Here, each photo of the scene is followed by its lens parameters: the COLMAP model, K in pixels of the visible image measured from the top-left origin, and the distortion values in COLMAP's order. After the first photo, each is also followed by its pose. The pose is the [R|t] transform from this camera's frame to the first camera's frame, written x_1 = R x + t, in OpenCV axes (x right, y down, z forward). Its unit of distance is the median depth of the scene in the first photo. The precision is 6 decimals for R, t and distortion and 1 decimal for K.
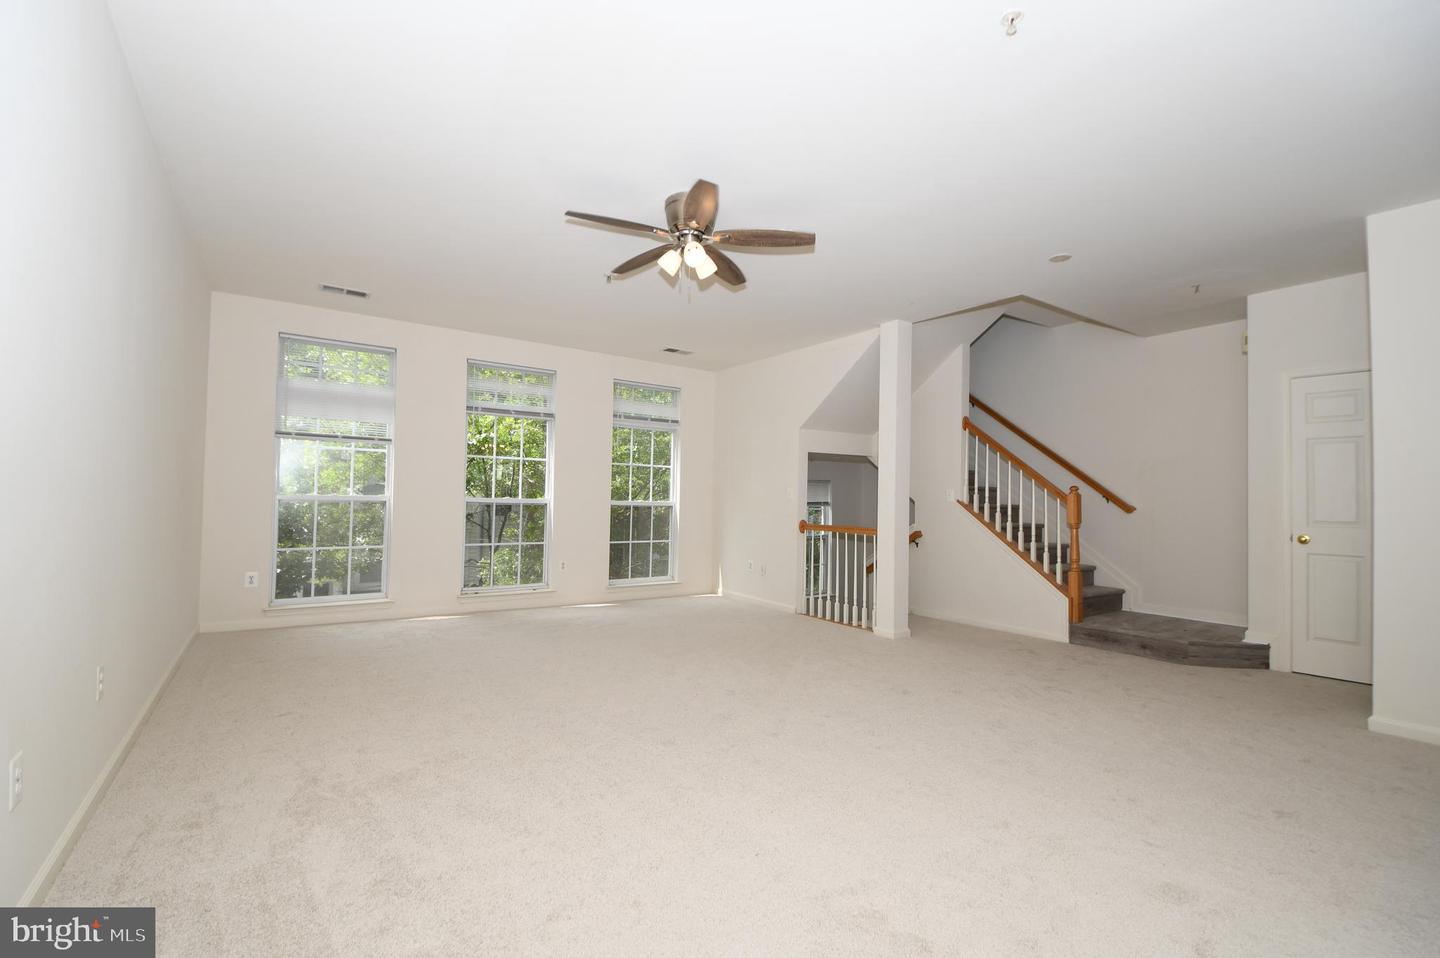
lens RADIAL K [[627.6, 0, 712.1], [0, 627.6, 481.5], [0, 0, 1]] dist [0.002429, -0.014098]
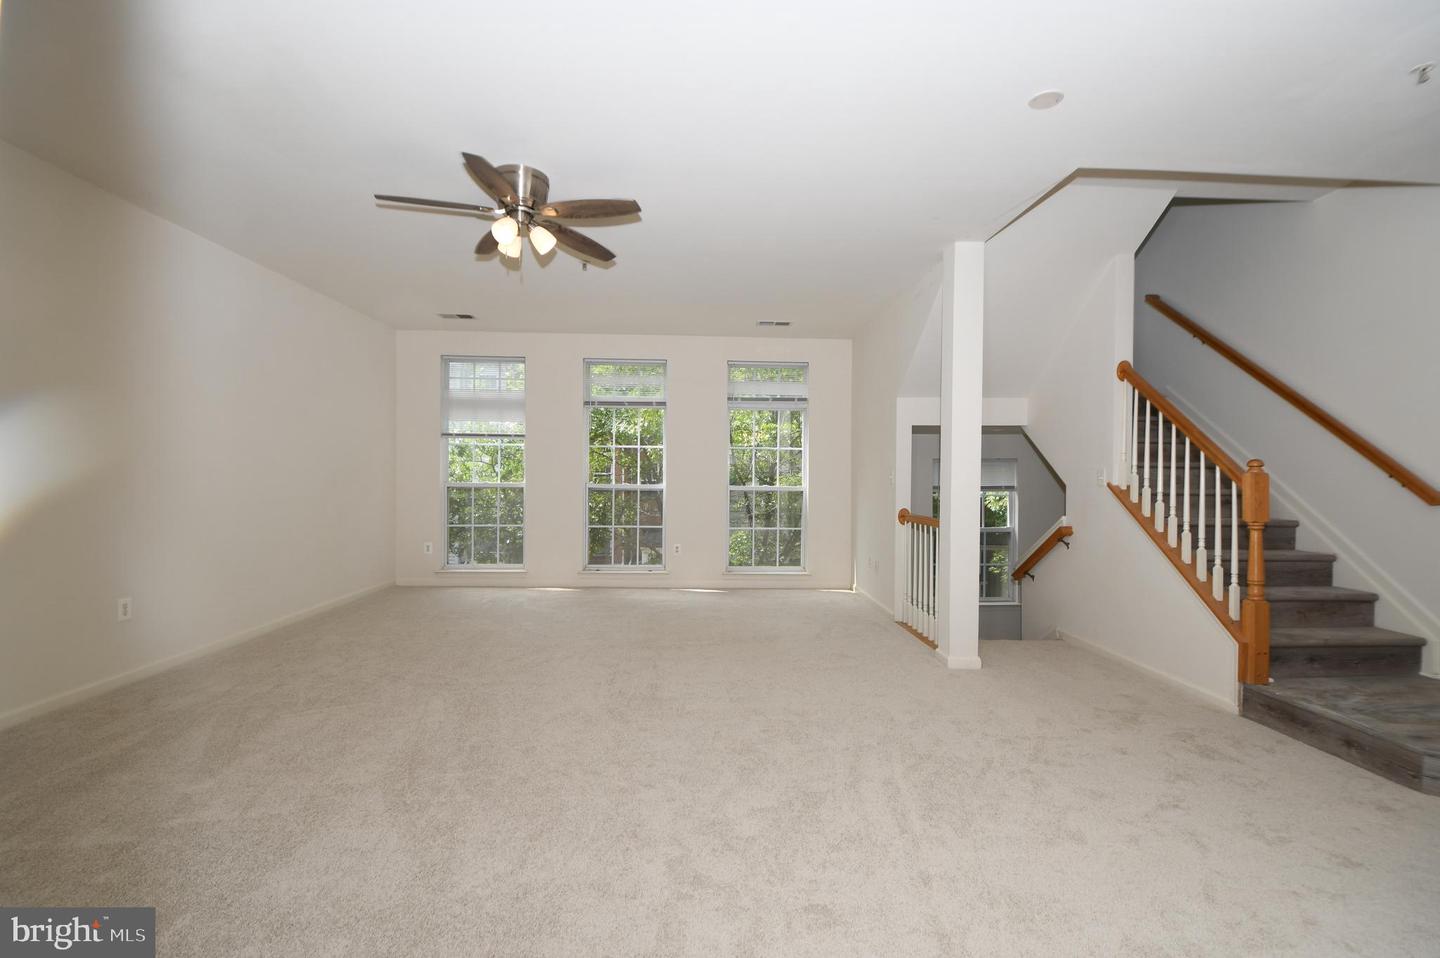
lens RADIAL K [[627.6, 0, 712.1], [0, 627.6, 481.5], [0, 0, 1]] dist [0.002429, -0.014098]
pose [[0.843556, -0.007610, -0.536987, 0.390105], [0.021668, 0.999568, 0.019874, 0.004004], [0.536603, -0.028400, 0.843356, 0.178282]]
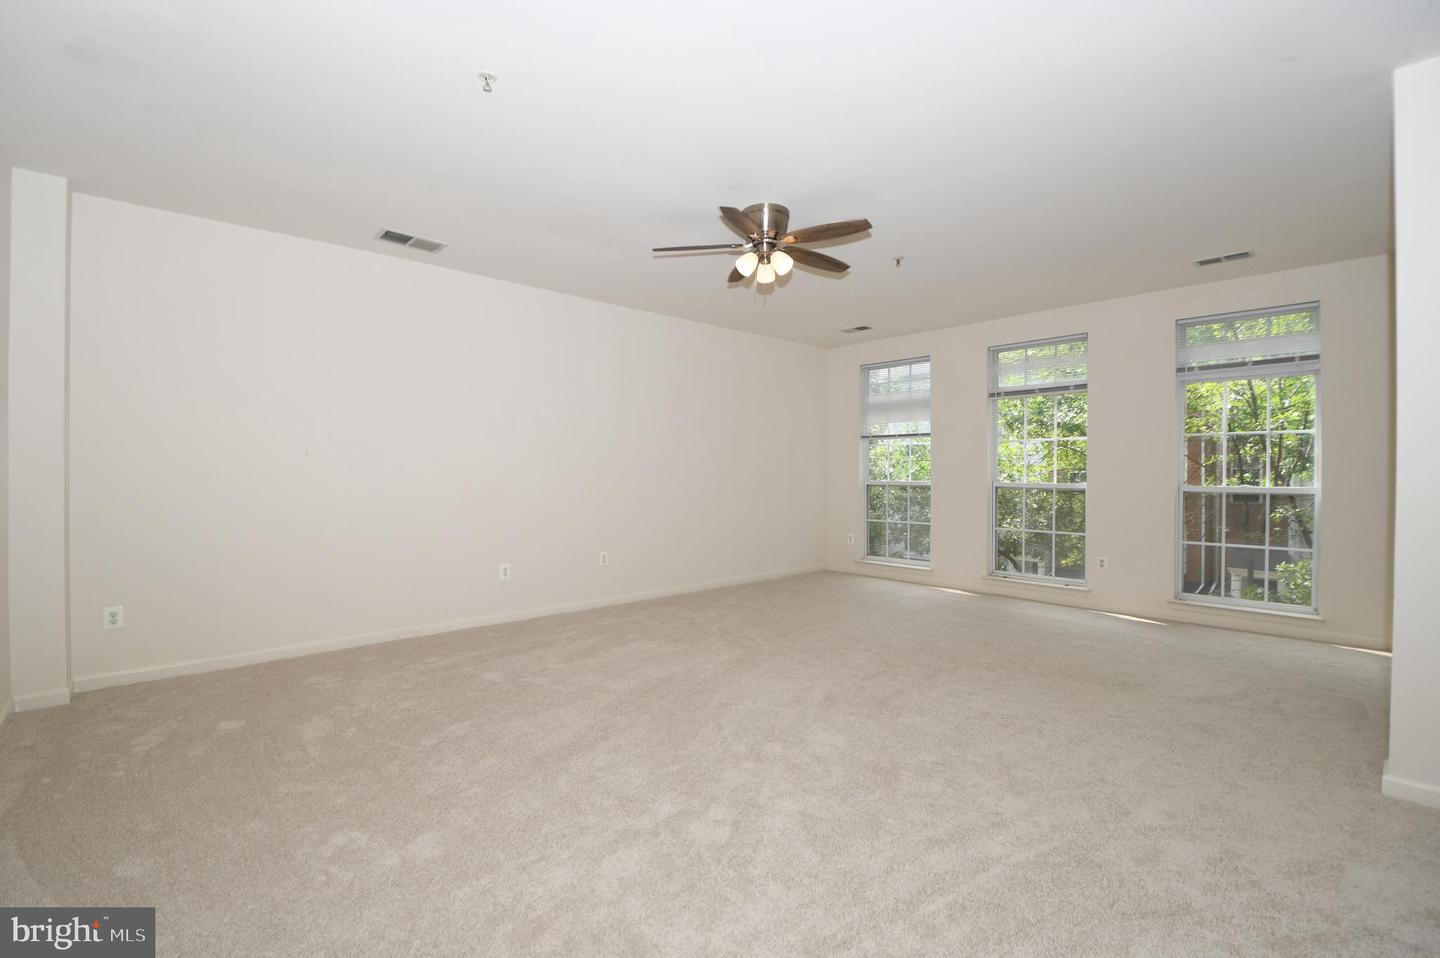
lens RADIAL K [[627.6, 0, 712.1], [0, 627.6, 481.5], [0, 0, 1]] dist [0.002429, -0.014098]
pose [[0.136609, -0.006116, -0.990606, 0.560897], [0.027810, 0.999611, -0.002336, 0.013760], [0.990235, -0.027229, 0.136726, 0.399322]]
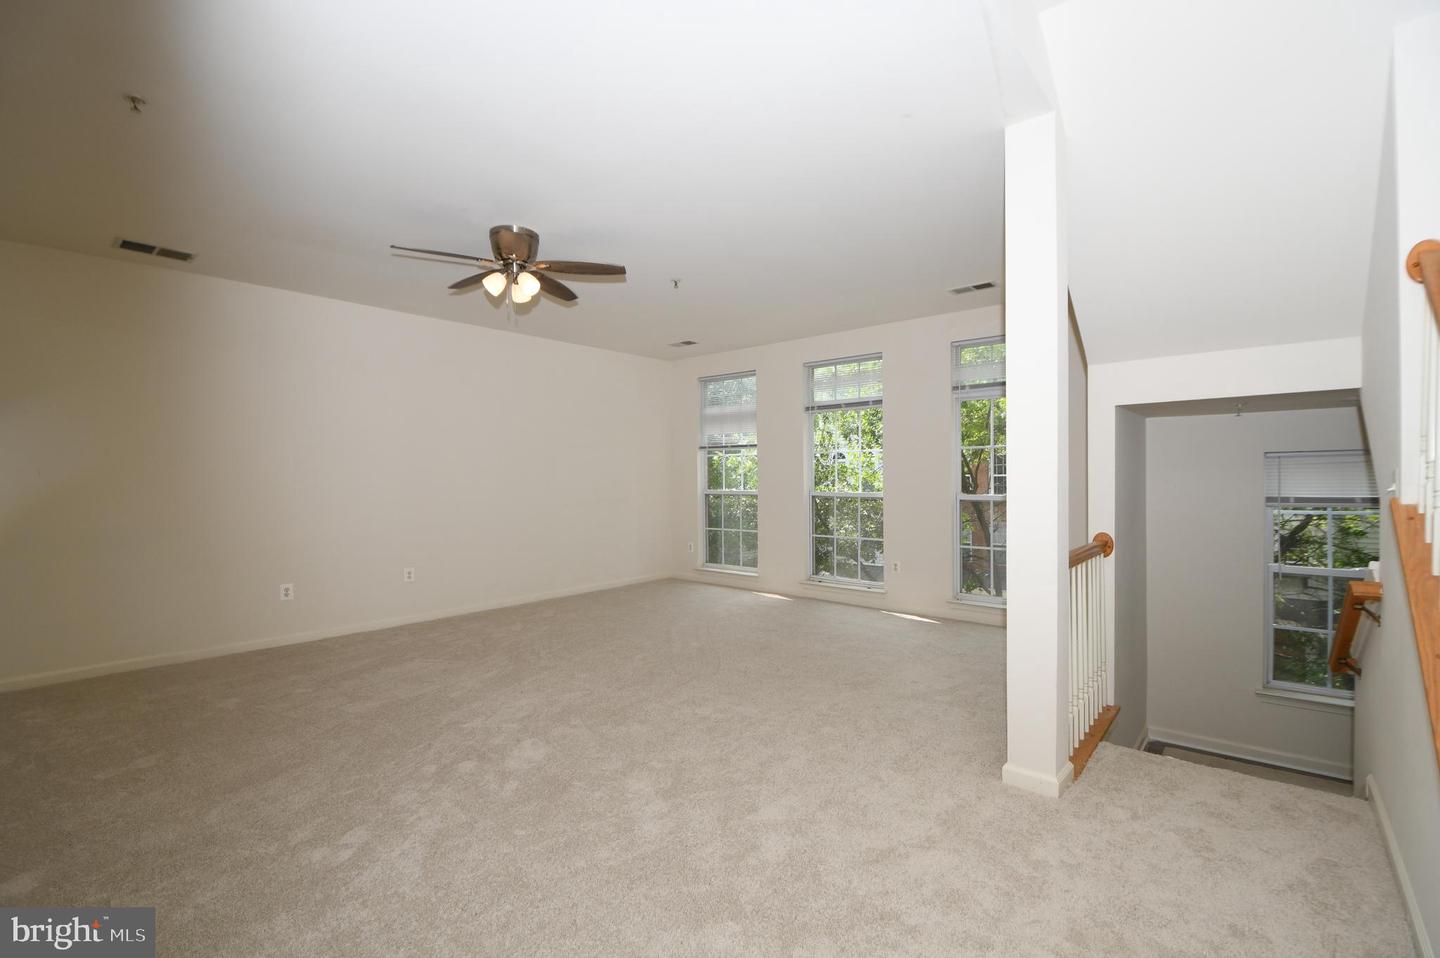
lens RADIAL K [[627.7, 0, 716.8], [0, 627.7, 479.0], [0, 0, 1]] dist [0.002024, -0.015486]
pose [[0.255487, -0.017341, -0.966657, 0.610656], [0.037529, 0.999263, -0.008007, 0.006868], [0.966084, -0.034232, 0.255949, 0.563099]]
